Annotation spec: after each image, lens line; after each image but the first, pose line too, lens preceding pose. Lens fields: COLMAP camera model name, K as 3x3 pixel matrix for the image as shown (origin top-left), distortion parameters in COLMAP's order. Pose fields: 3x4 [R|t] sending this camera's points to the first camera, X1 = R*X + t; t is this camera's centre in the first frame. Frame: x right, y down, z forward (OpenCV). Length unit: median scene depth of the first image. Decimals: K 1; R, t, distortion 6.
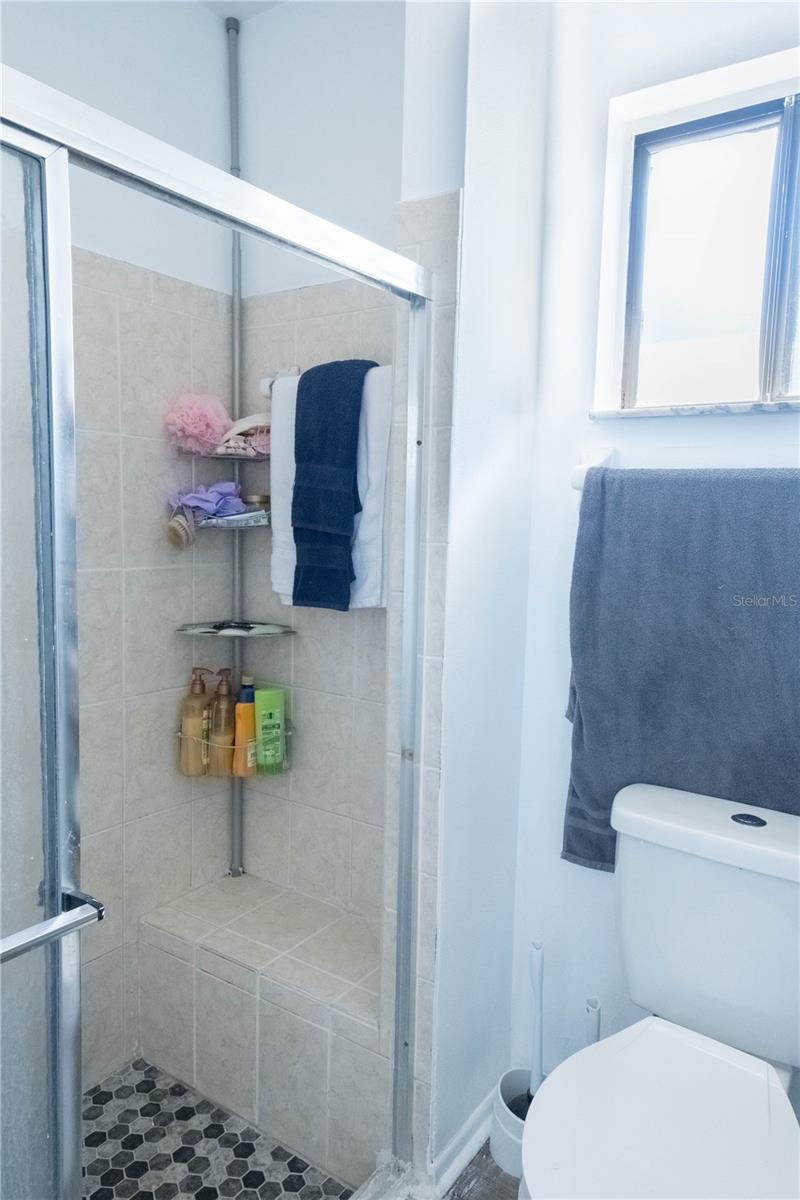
lens RADIAL K [[820.9, 0, 400.0], [0, 820.9, 600.0], [0, 0, 1]] dist [0.034159, 0.001142]
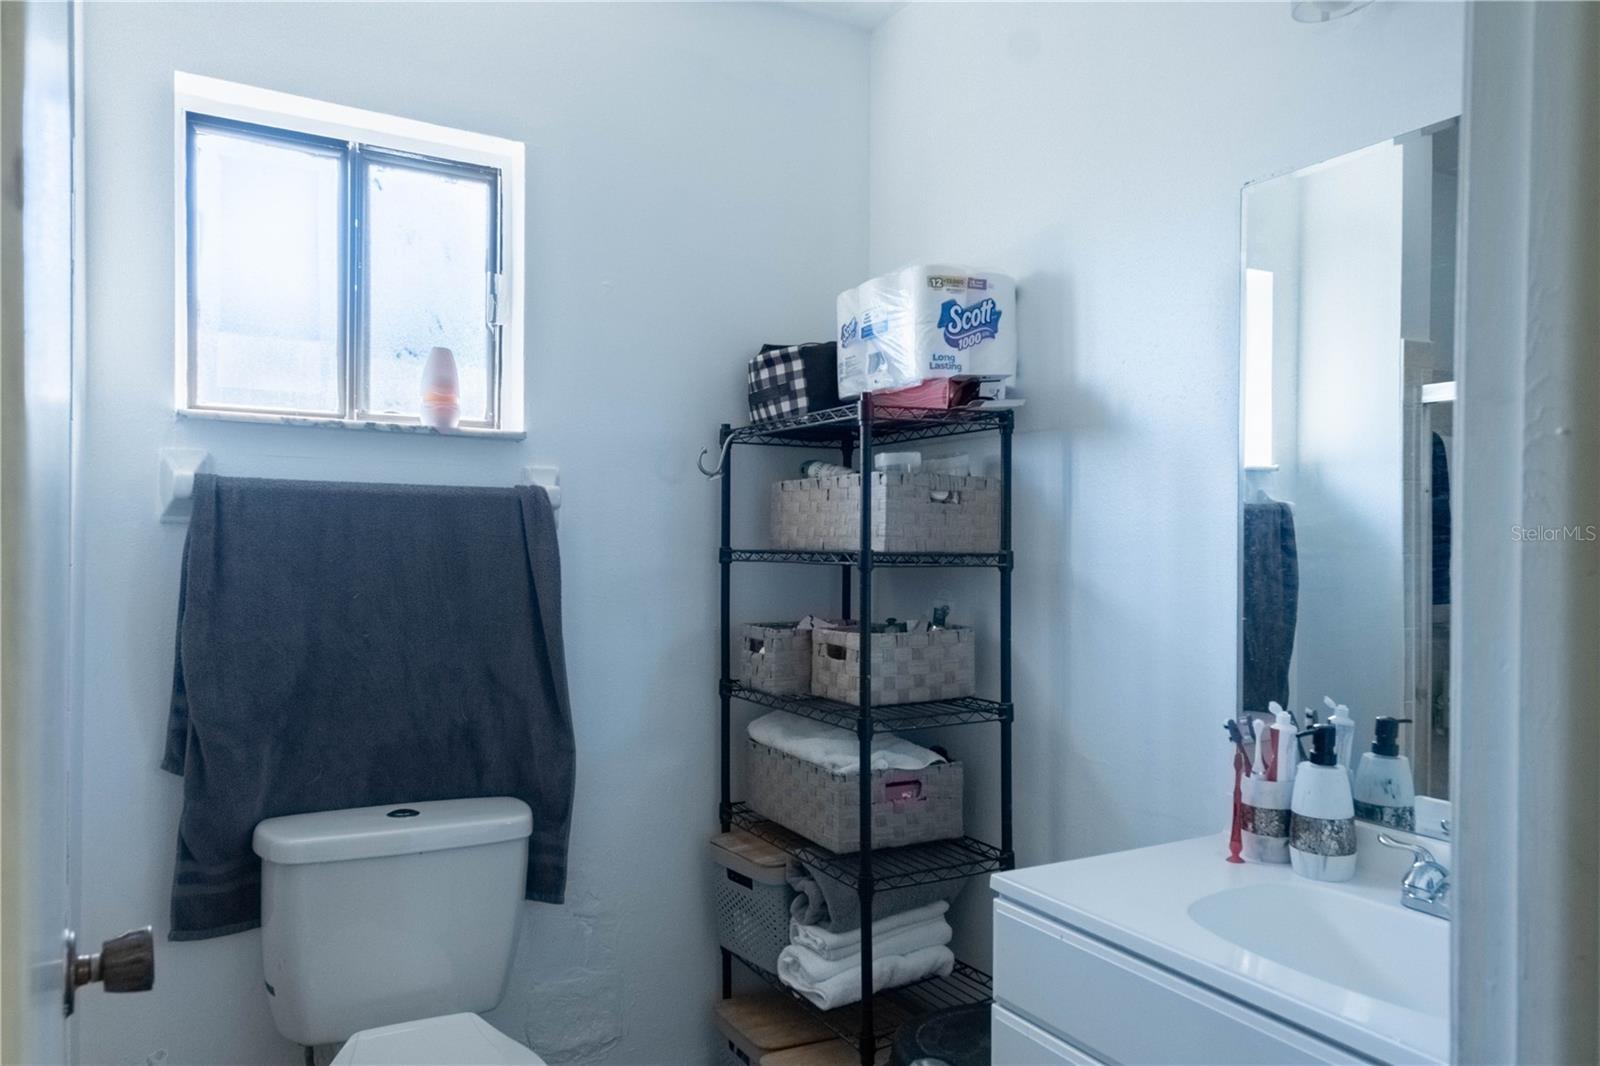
lens RADIAL K [[1094.5, 0, 804.8], [0, 1094.5, 547.7], [0, 0, 1]] dist [0.034159, 0.001142]
pose [[0.426448, -0.030608, 0.903994, -0.573798], [0.089407, 0.995959, -0.008456, -0.014177], [-0.900082, 0.084430, 0.427462, -0.089498]]
